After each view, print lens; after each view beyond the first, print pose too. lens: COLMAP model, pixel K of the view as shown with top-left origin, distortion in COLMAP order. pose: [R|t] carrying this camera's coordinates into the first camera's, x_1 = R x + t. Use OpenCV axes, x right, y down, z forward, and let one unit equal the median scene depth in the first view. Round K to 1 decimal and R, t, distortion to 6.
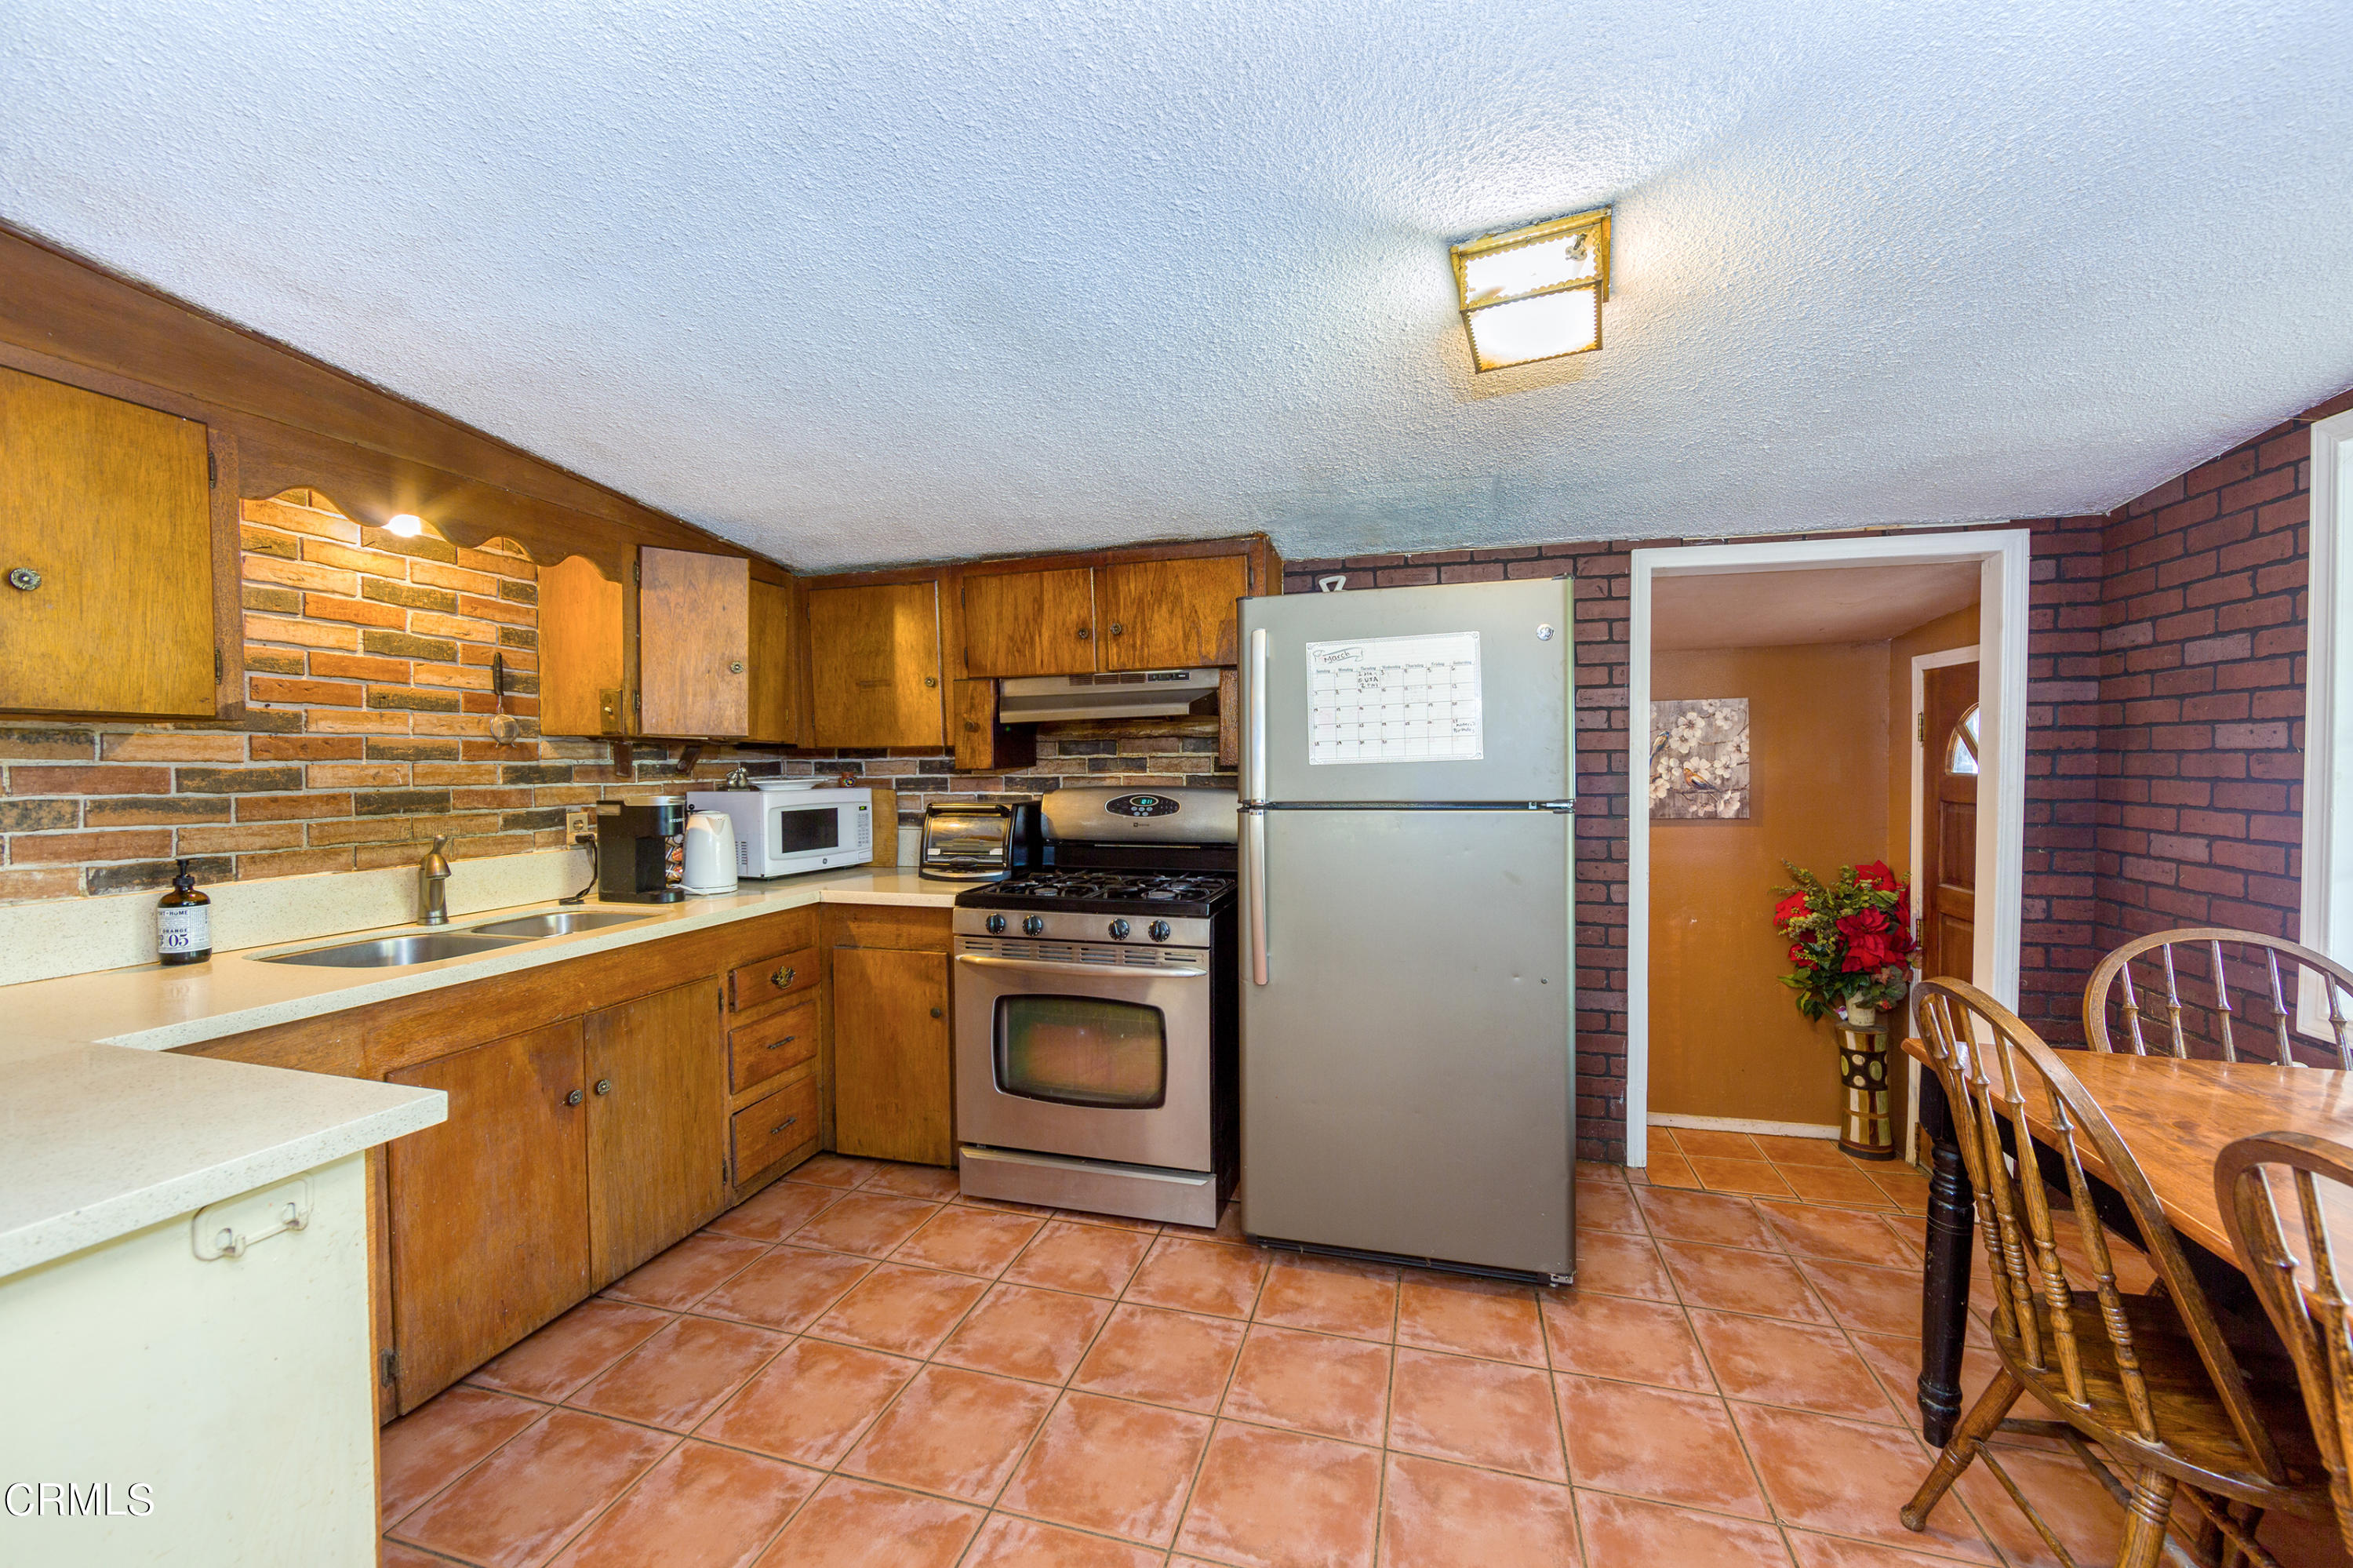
lens RADIAL K [[915.7, 0, 1176.5], [0, 915.7, 777.0], [0, 0, 1]] dist [-0.001310, -0.000007]
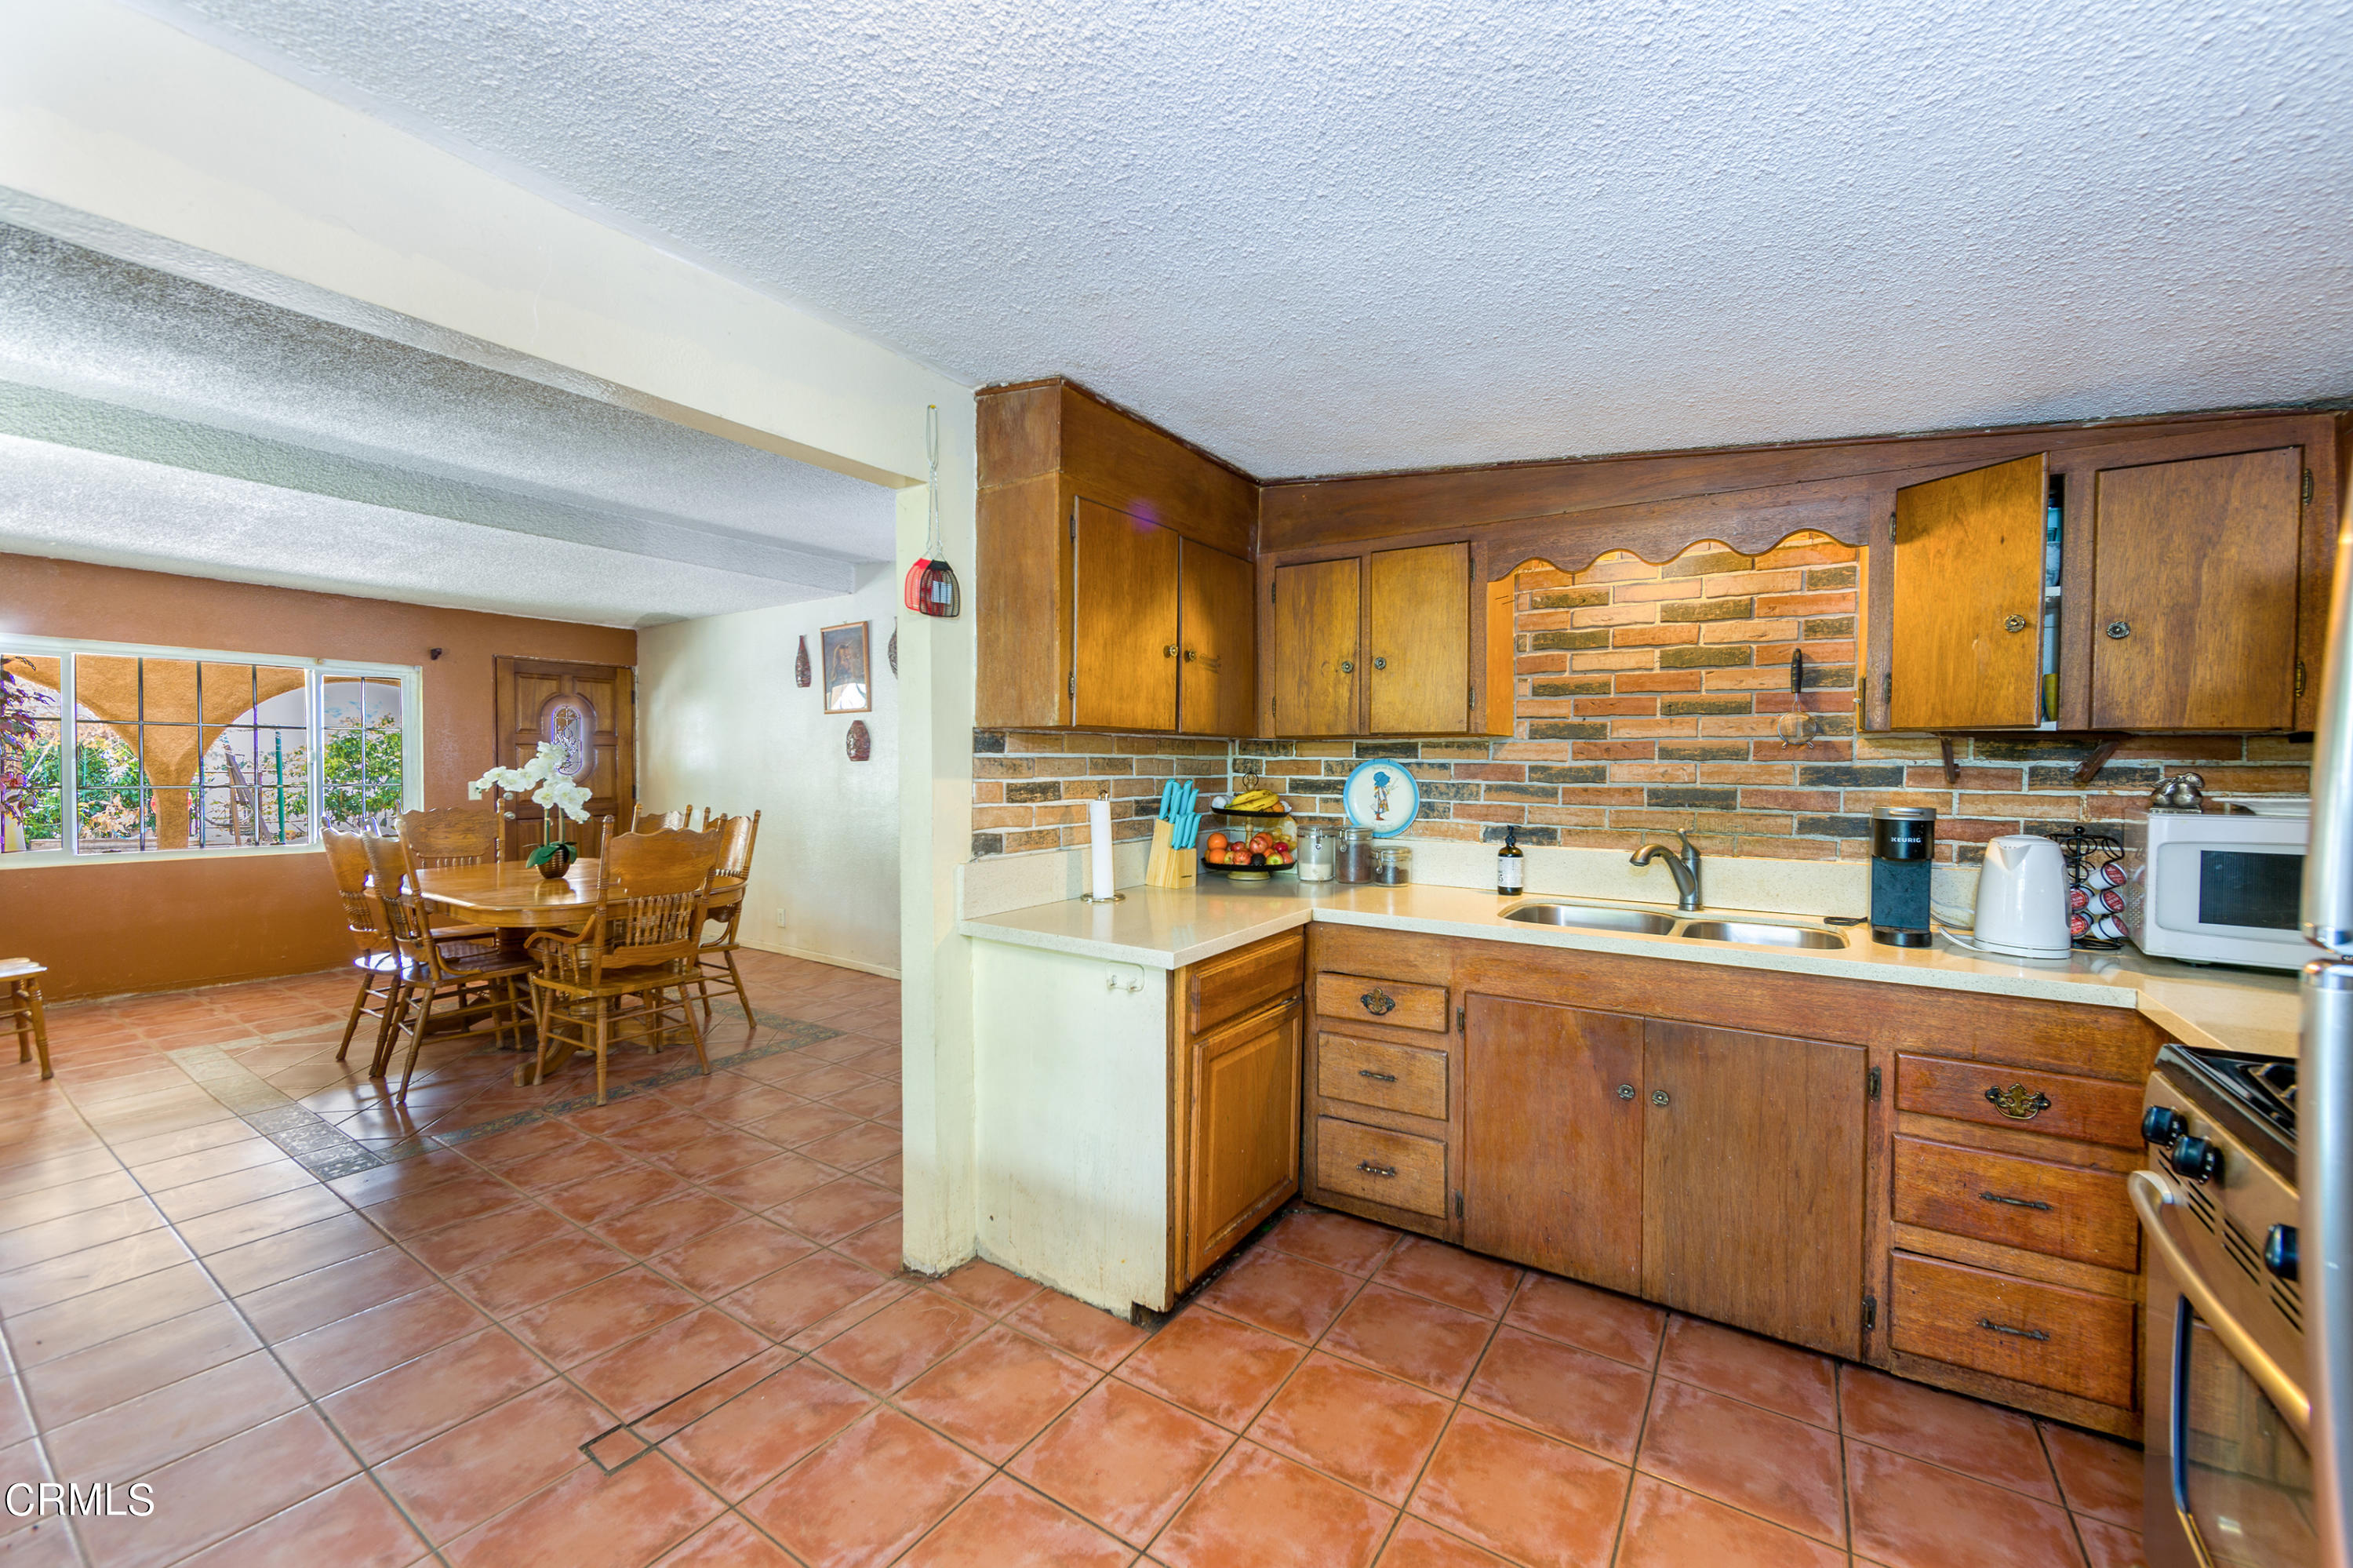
lens RADIAL K [[915.7, 0, 1176.0], [0, 915.7, 778.8], [0, 0, 1]] dist [-0.001310, -0.000007]
pose [[-0.295722, 0.022273, -0.955014, 0.417757], [-0.018218, 0.999415, 0.028950, -0.016865], [0.955100, 0.025960, -0.295143, 0.741851]]
